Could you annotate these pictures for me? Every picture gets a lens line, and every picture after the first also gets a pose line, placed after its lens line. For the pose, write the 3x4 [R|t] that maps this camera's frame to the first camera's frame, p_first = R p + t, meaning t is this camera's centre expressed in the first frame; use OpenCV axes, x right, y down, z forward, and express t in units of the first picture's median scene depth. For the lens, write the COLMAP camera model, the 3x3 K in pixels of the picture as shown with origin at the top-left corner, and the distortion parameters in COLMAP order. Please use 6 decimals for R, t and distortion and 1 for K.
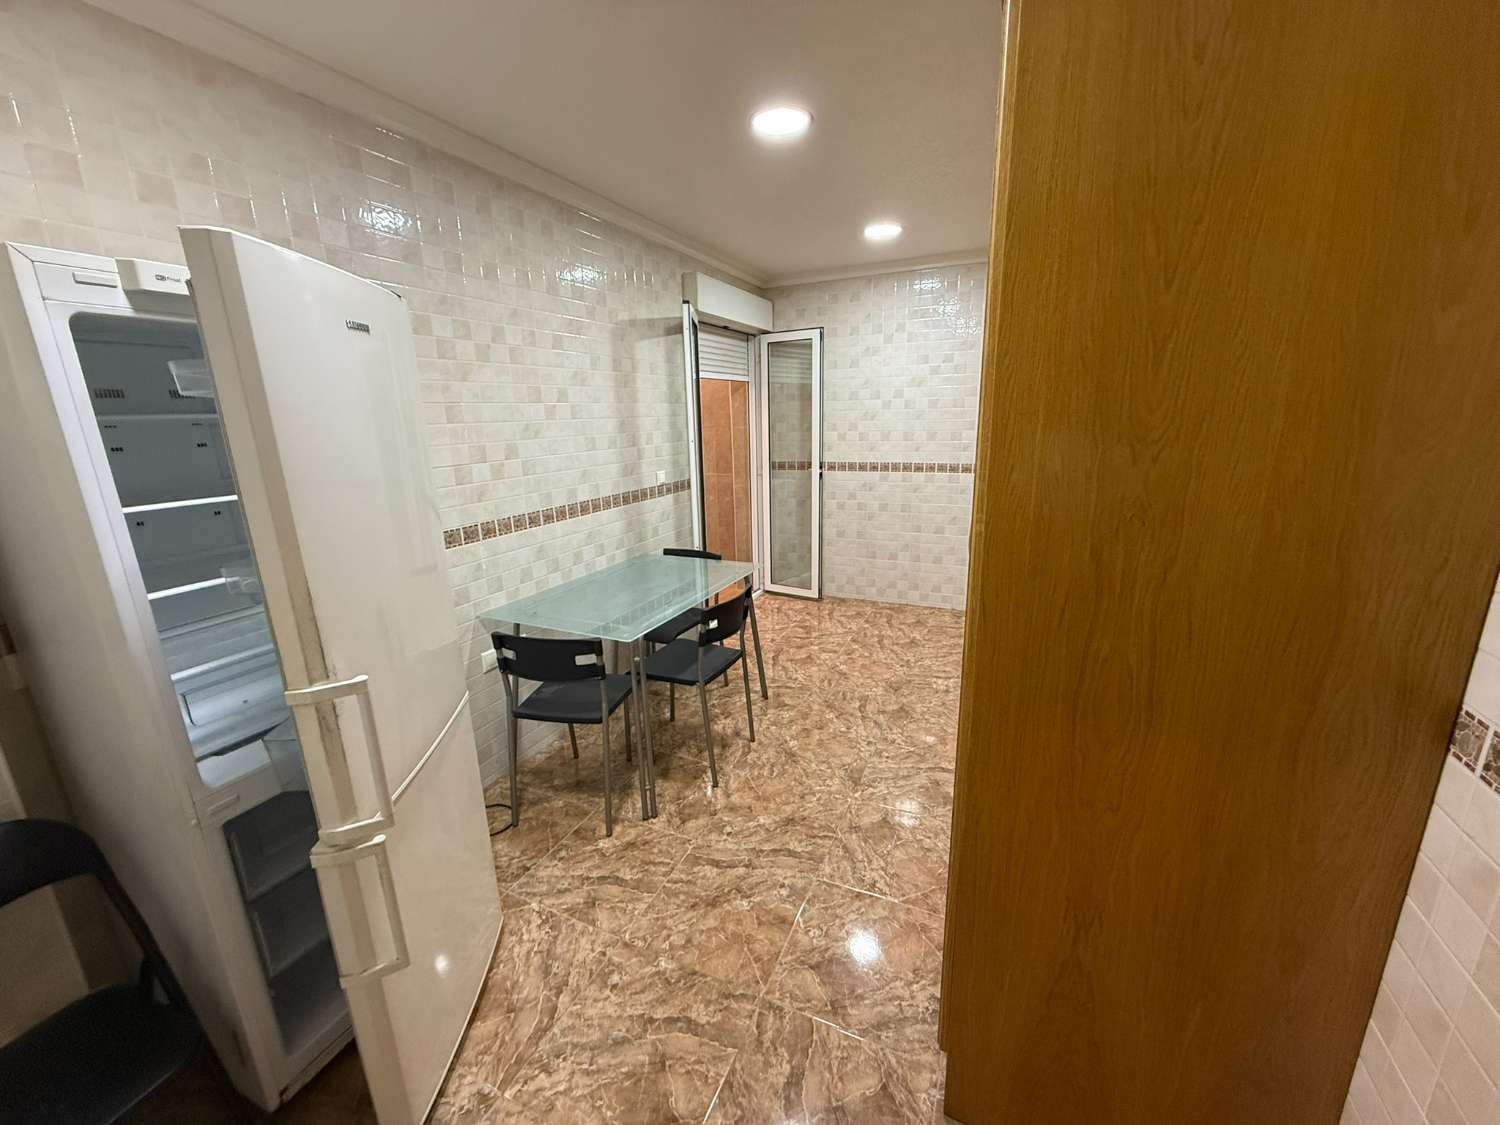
lens RADIAL K [[595.9, 0, 749.7], [0, 595.9, 560.2], [0, 0, 1]] dist [-0.001497, 0.000881]
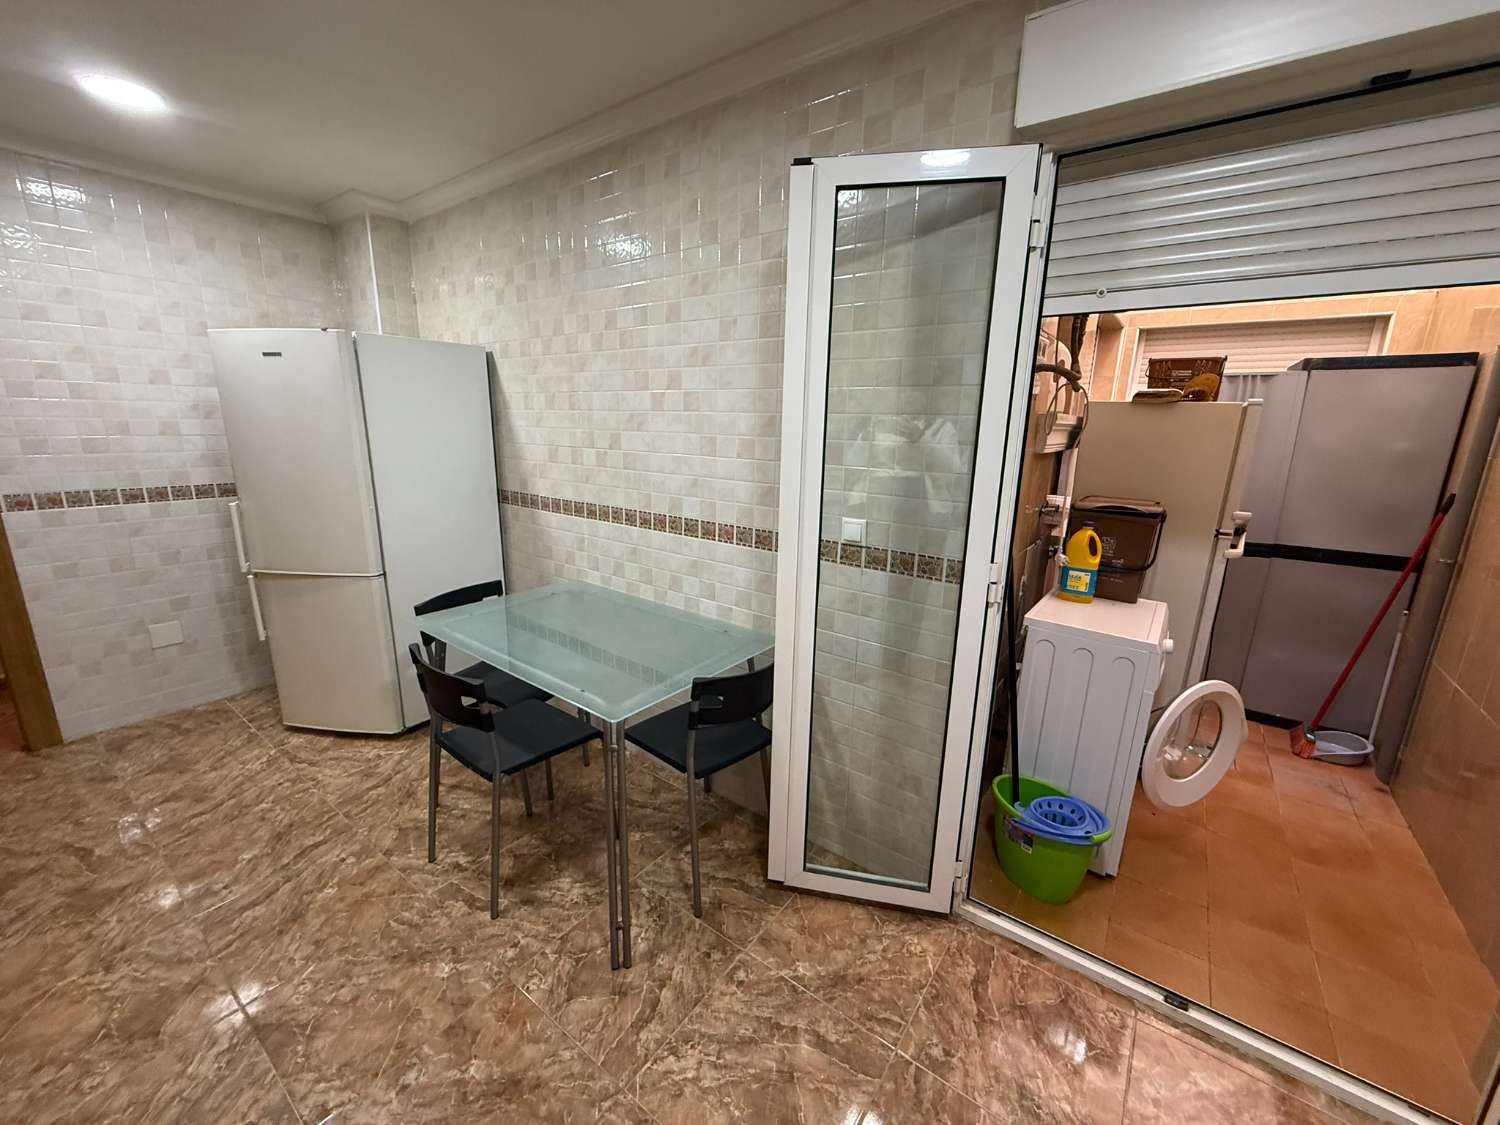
lens RADIAL K [[595.9, 0, 748.9], [0, 595.9, 560.7], [0, 0, 1]] dist [-0.001497, 0.000881]
pose [[-0.210375, 0.243839, -0.946723, 0.405909], [-0.251807, 0.922206, 0.293479, -0.267772], [0.944635, 0.300132, -0.132608, 1.087193]]
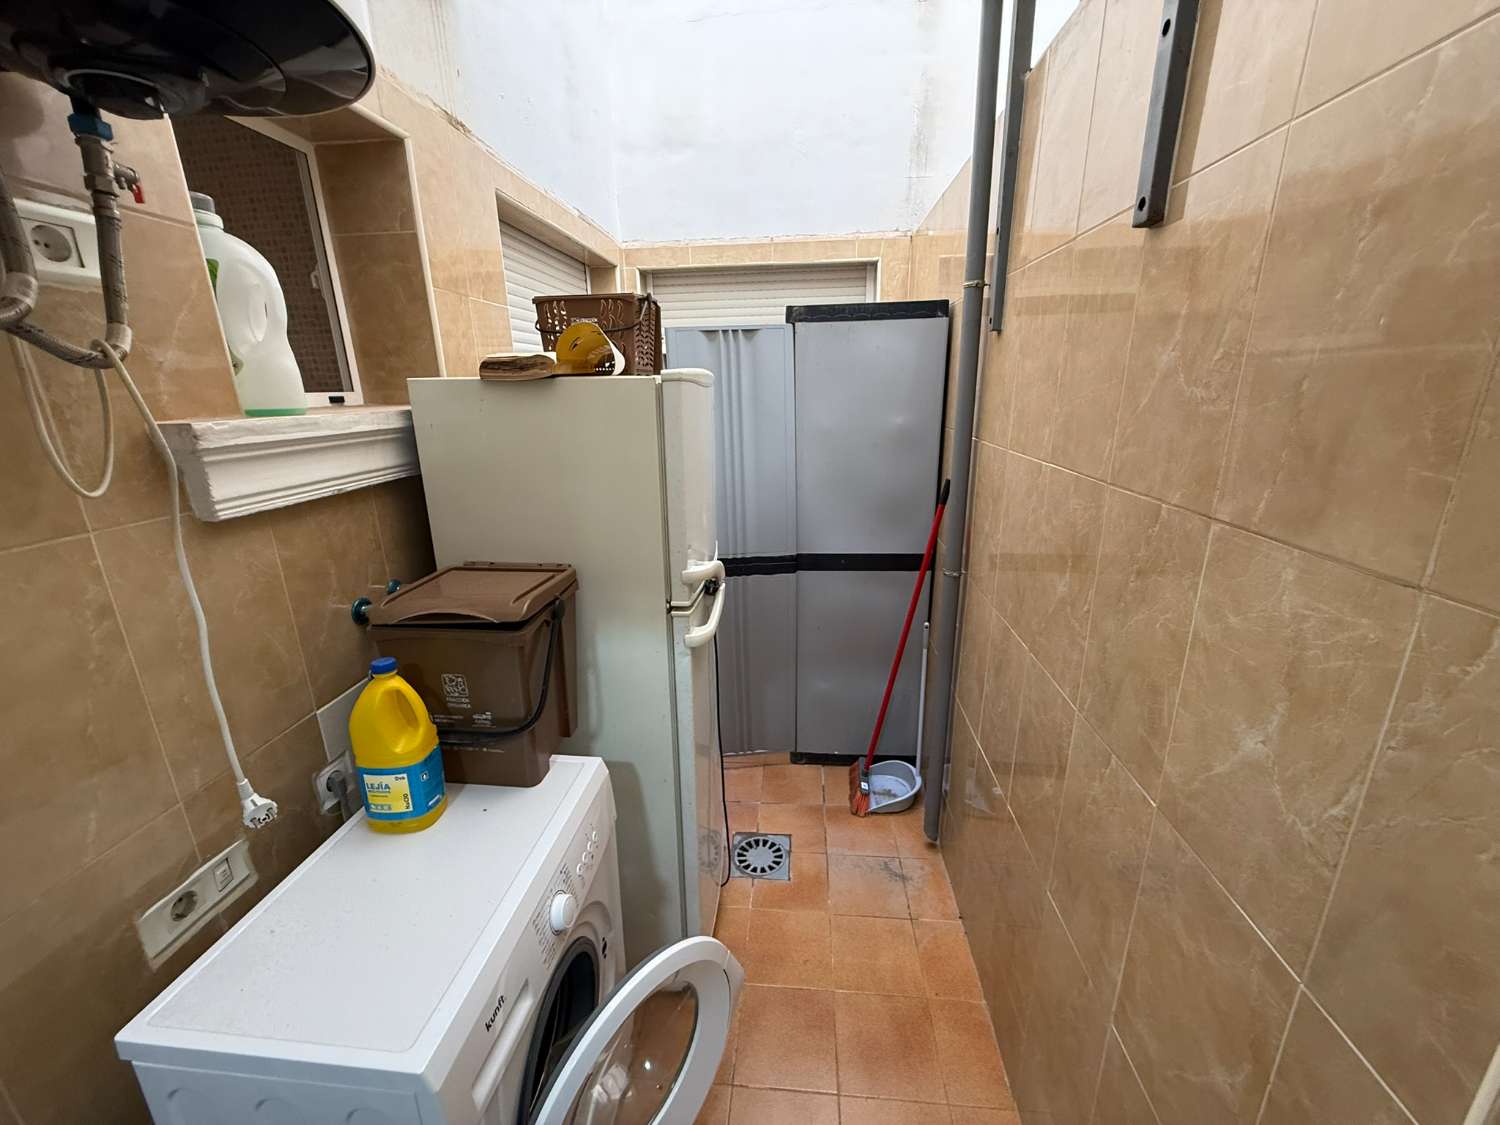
lens RADIAL K [[595.9, 0, 747.8], [0, 595.9, 563.0], [0, 0, 1]] dist [-0.001497, 0.000881]
pose [[0.324103, 0.288732, -0.900883, 0.123580], [-0.215941, 0.949725, 0.226699, -0.331370], [0.921047, 0.121063, 0.370158, 1.299881]]
